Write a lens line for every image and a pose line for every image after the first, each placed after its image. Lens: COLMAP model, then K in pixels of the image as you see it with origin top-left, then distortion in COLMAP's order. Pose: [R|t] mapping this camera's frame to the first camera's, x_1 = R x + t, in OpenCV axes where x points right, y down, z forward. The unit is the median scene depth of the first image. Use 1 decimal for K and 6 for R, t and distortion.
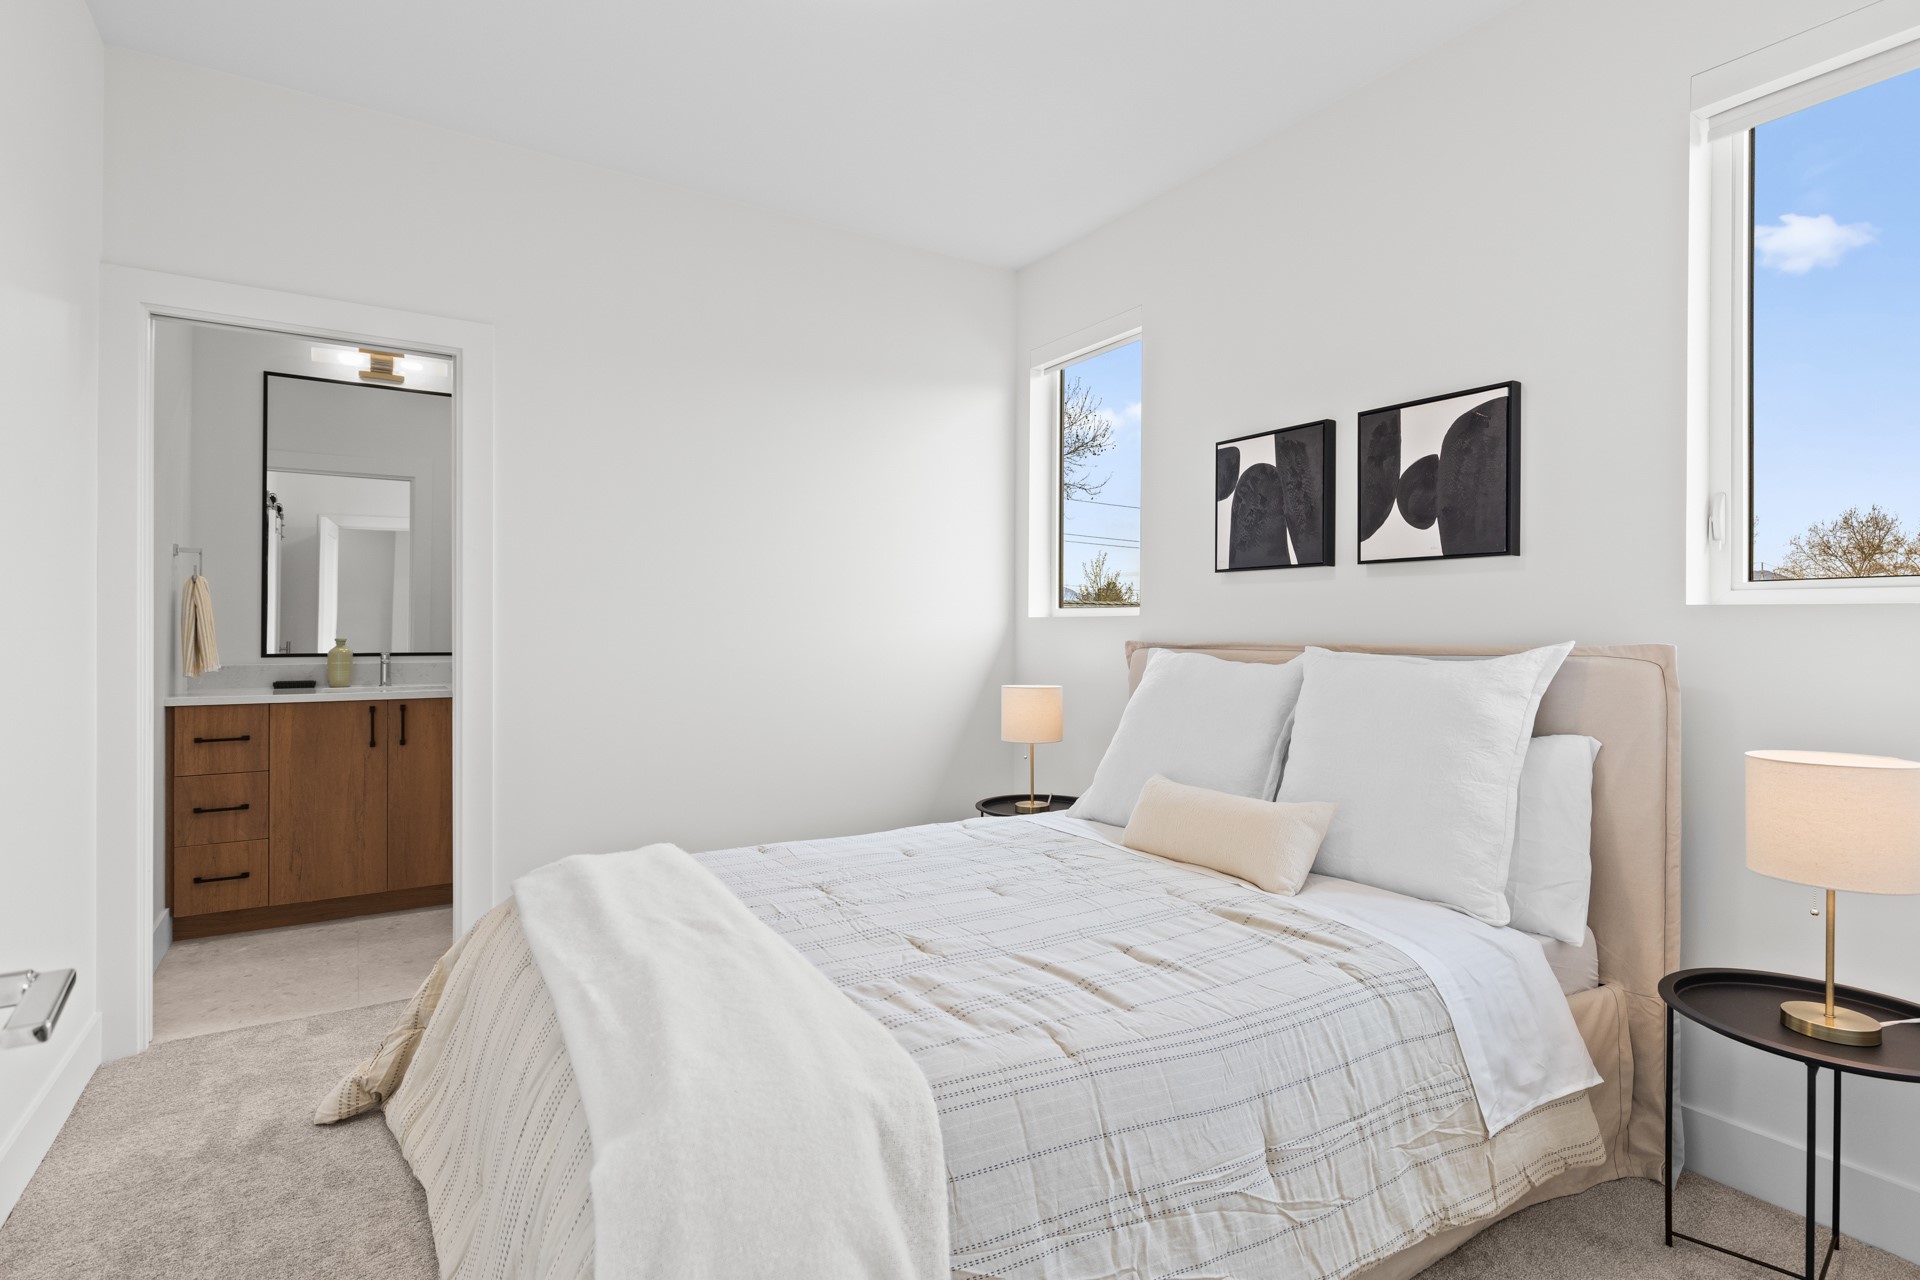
lens RADIAL K [[973.6, 0, 962.3], [0, 973.6, 622.2], [0, 0, 1]] dist [0.000480, 0.000593]
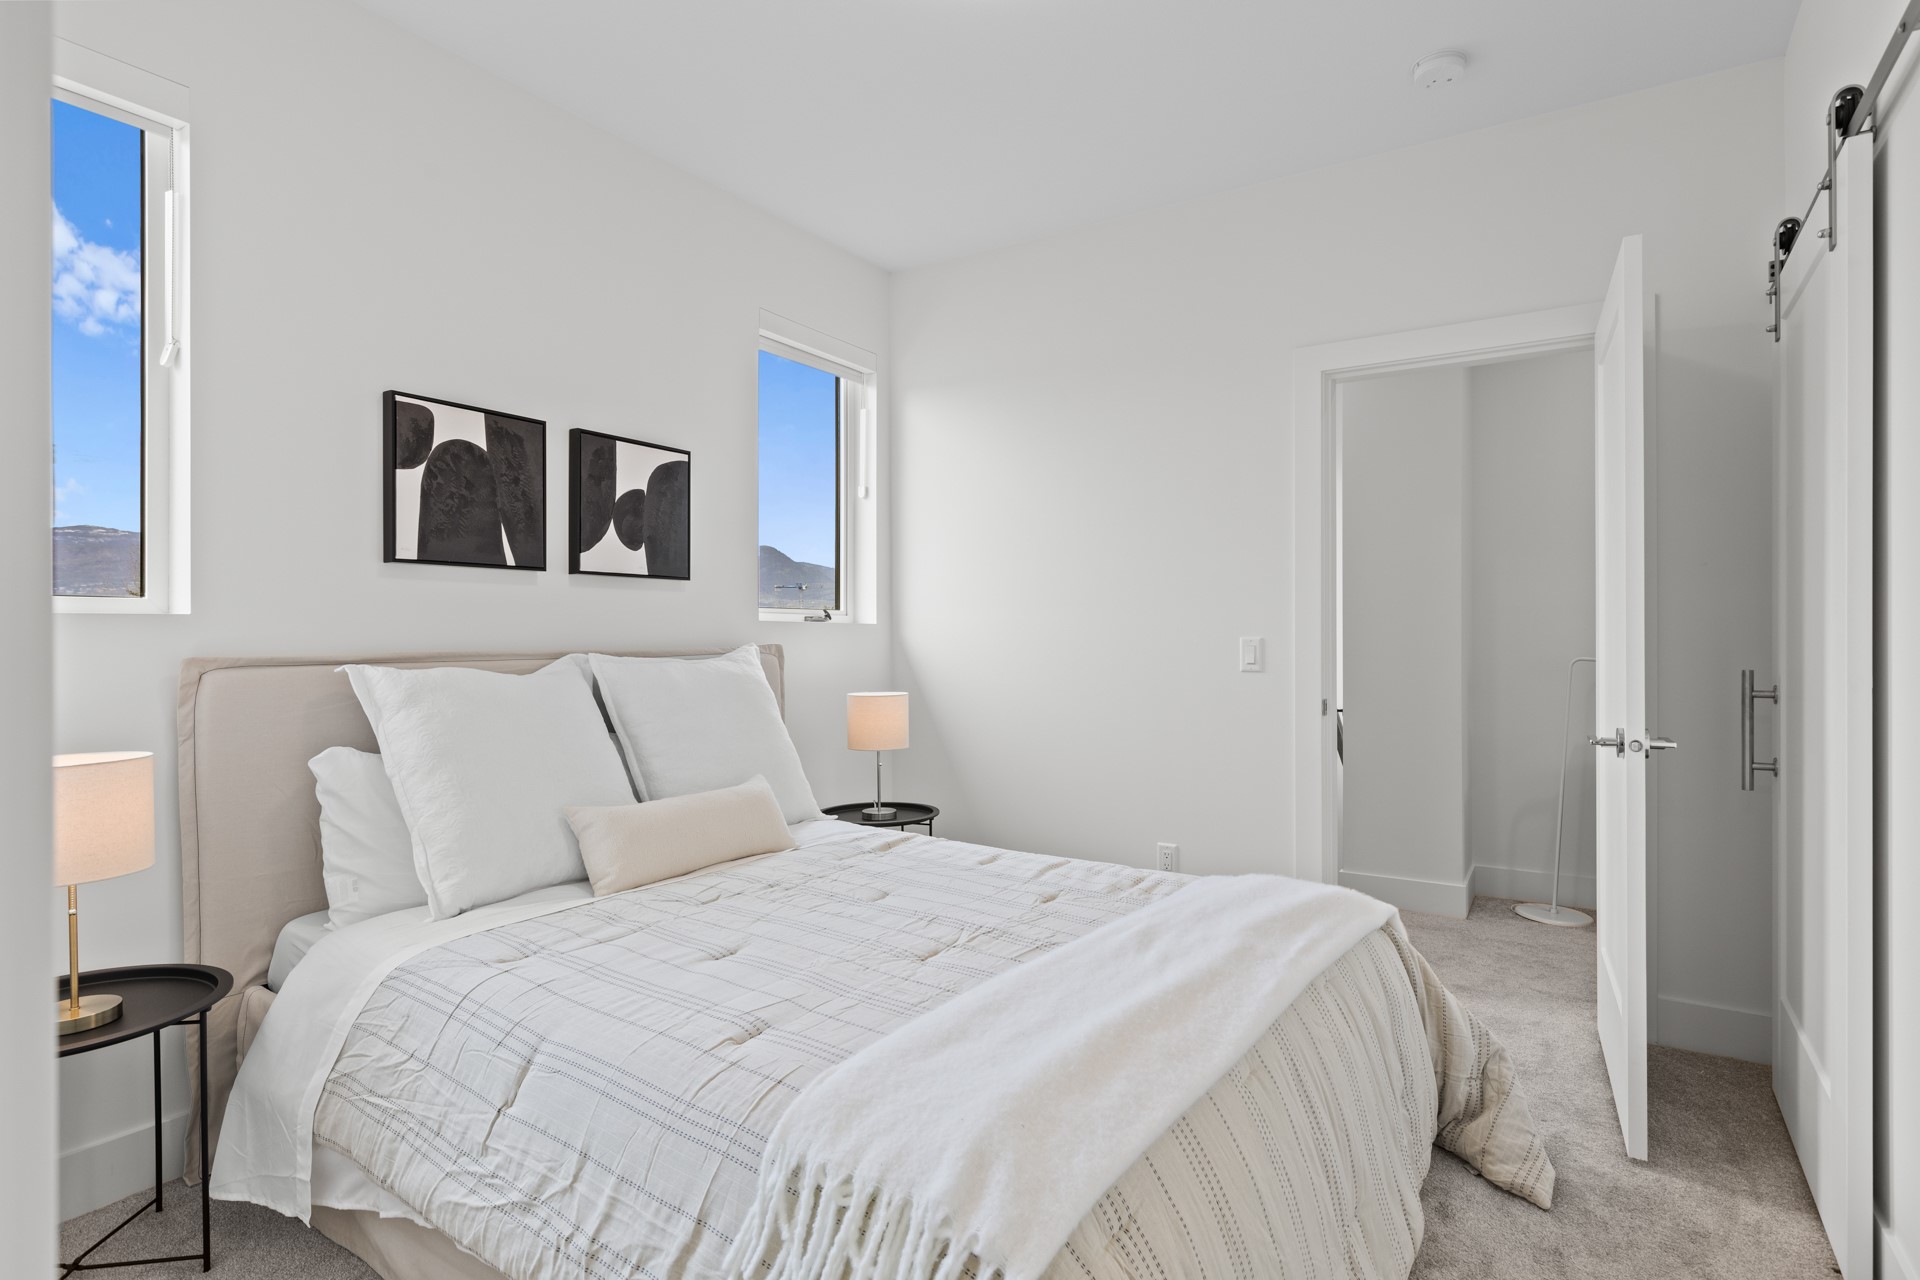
lens RADIAL K [[1003.6, 0, 961.3], [0, 1003.6, 652.2], [0, 0, 1]] dist [0.002631, -0.001025]
pose [[-0.436768, -0.028867, 0.899111, -0.773304], [-0.015459, 0.999578, 0.024583, -0.007563], [-0.899441, -0.003162, -0.437030, 1.131742]]
